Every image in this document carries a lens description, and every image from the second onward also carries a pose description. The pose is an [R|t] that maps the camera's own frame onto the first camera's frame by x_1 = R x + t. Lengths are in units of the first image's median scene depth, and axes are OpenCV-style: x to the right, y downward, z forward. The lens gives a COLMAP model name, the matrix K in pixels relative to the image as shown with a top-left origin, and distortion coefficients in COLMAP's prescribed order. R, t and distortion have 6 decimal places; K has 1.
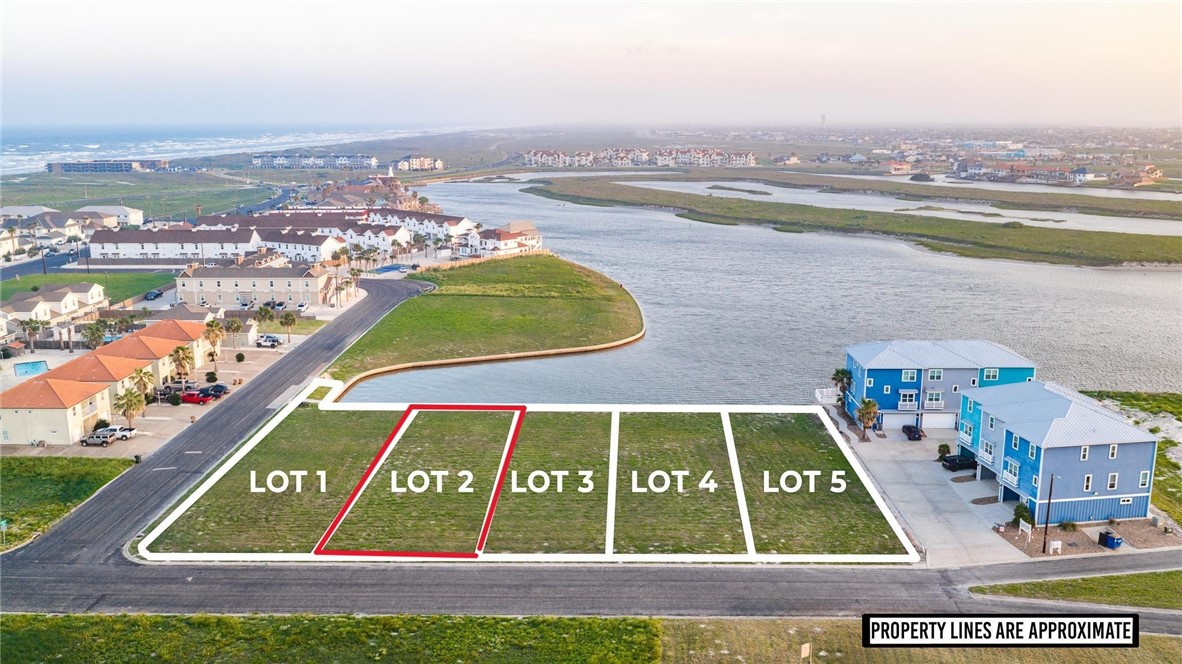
lens RADIAL K [[1001.7, 0, 579.0], [0, 1001.7, 333.0], [0, 0, 1]] dist [0.031308, -0.069995]
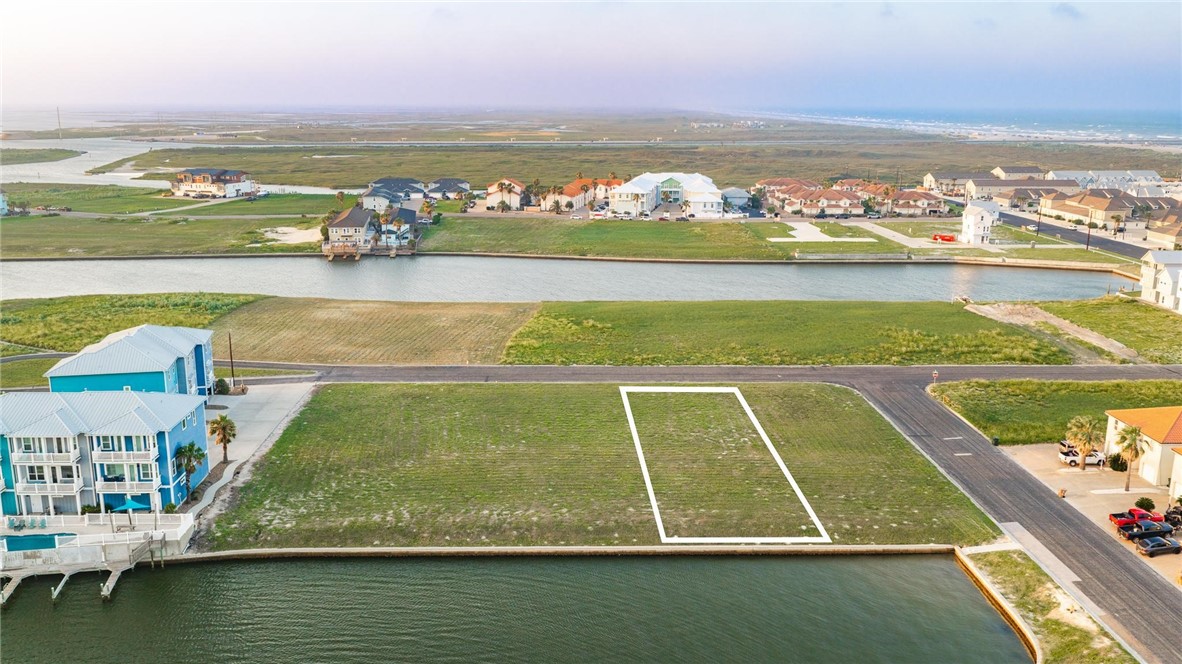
lens RADIAL K [[1001.7, 0, 579.0], [0, 1001.7, 333.0], [0, 0, 1]] dist [0.031308, -0.069995]
pose [[-0.998289, 0.014841, -0.056558, 0.016520], [-0.010968, 0.902555, 0.430434, -0.255536], [0.057434, 0.430318, -0.900848, 1.188600]]
